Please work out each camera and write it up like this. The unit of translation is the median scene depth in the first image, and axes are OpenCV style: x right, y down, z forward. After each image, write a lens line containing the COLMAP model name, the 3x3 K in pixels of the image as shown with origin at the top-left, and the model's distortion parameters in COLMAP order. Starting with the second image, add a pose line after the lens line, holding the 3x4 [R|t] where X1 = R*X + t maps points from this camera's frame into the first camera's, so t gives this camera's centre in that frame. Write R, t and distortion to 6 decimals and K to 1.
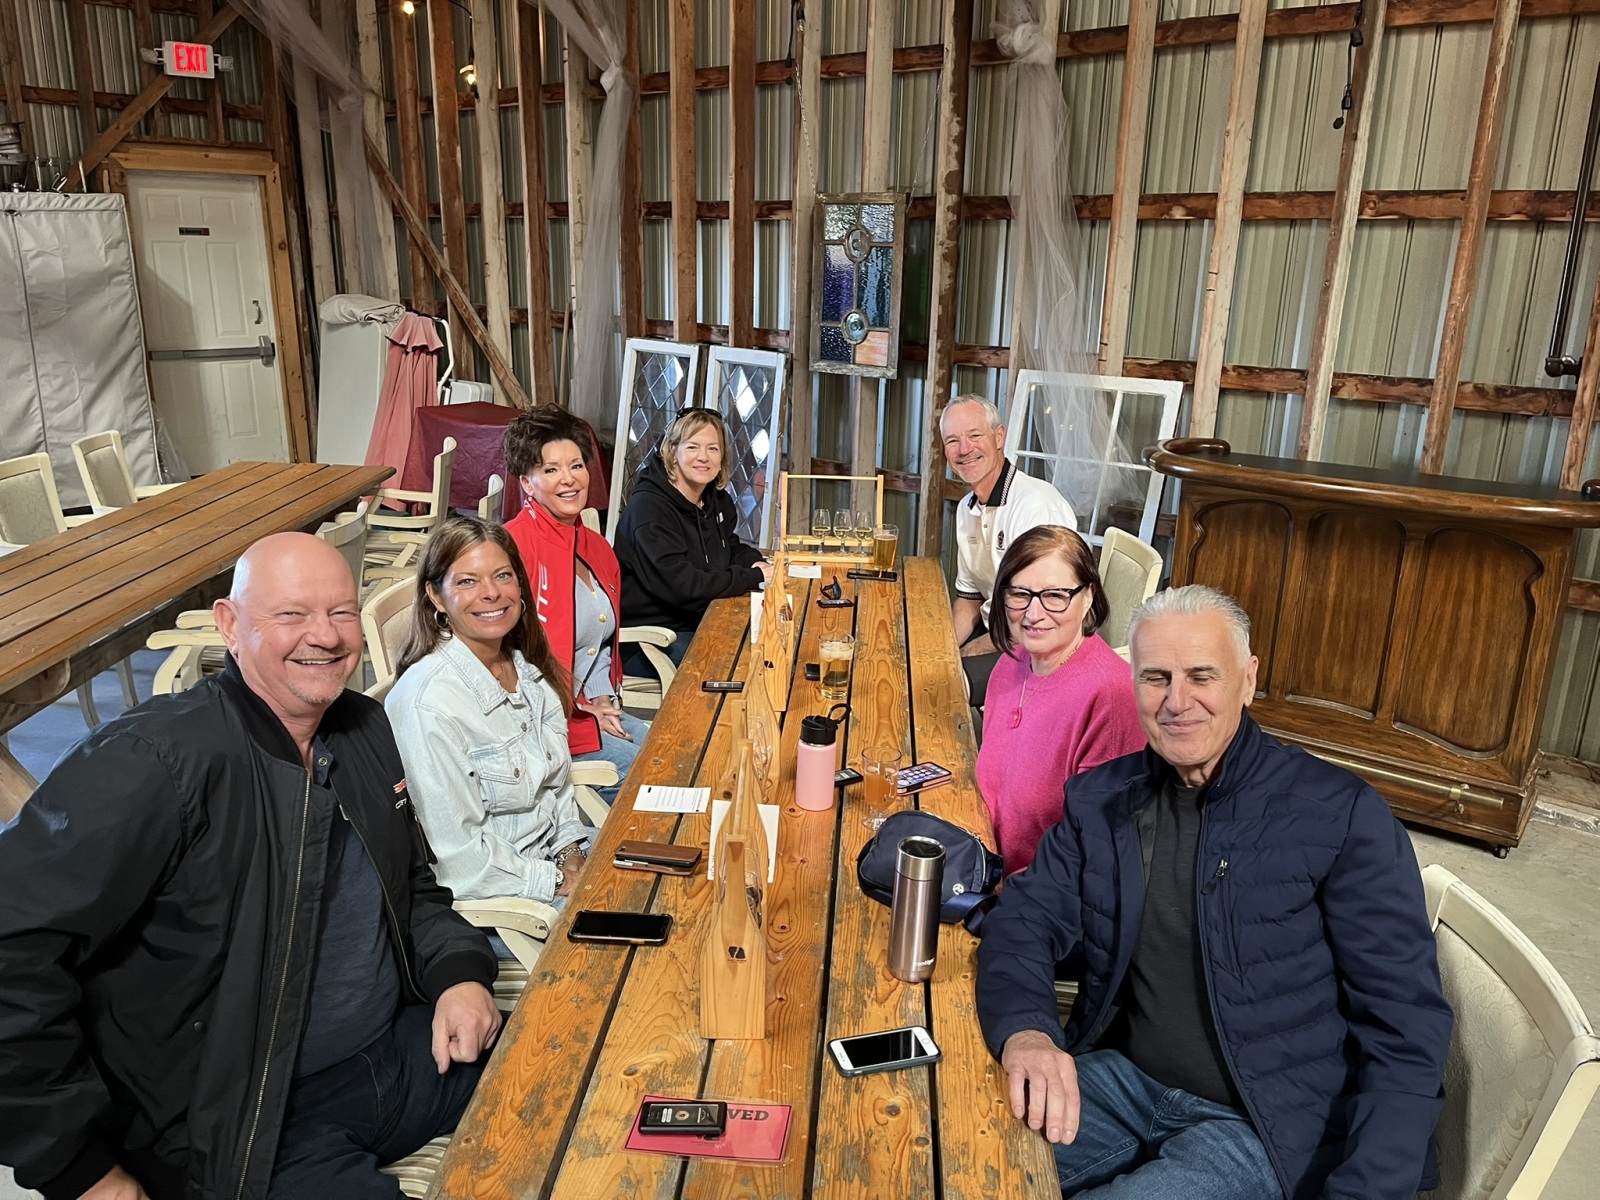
lens RADIAL K [[1199.8, 0, 798.4], [0, 1199.8, 608.3], [0, 0, 1]] dist [0.068868, -0.082735]
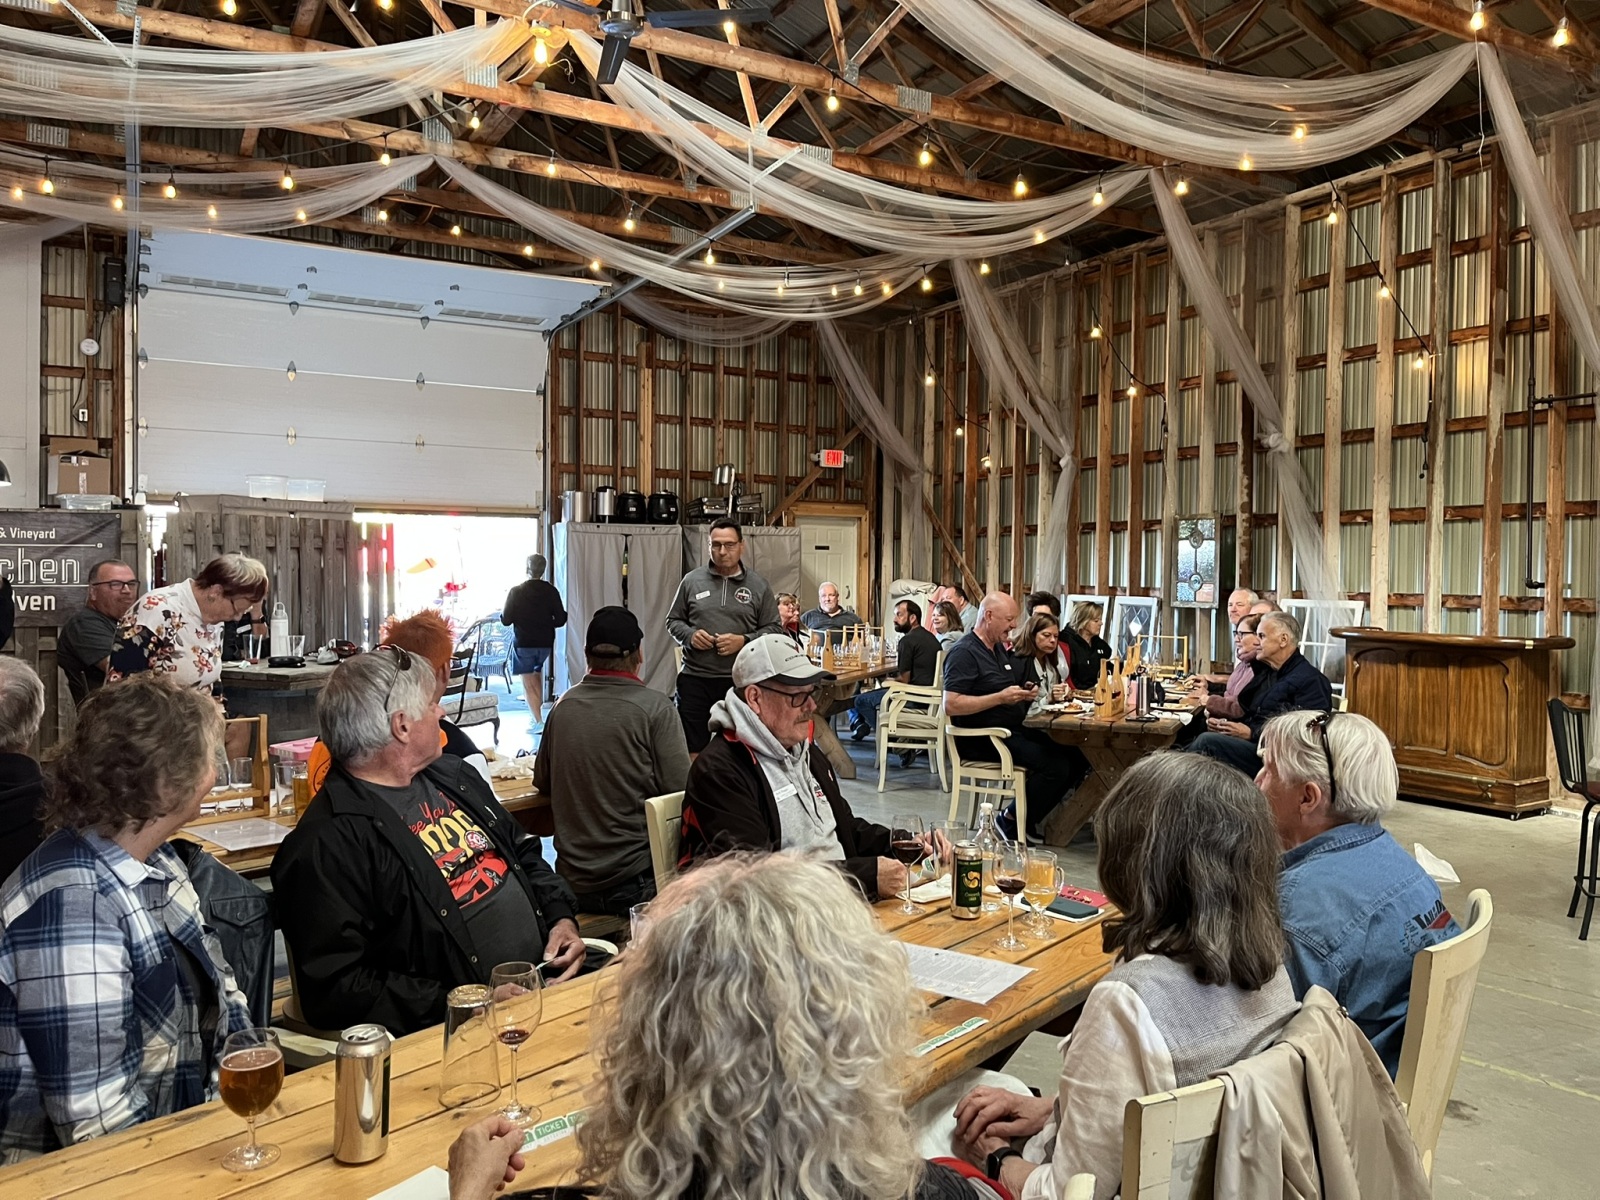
lens RADIAL K [[1199.8, 0, 809.5], [0, 1199.8, 584.2], [0, 0, 1]] dist [0.068868, -0.082735]
pose [[0.941890, -0.002930, -0.335909, 0.089960], [-0.092968, 0.958631, -0.269044, 0.259169], [0.322801, 0.284638, 0.902652, -0.691073]]
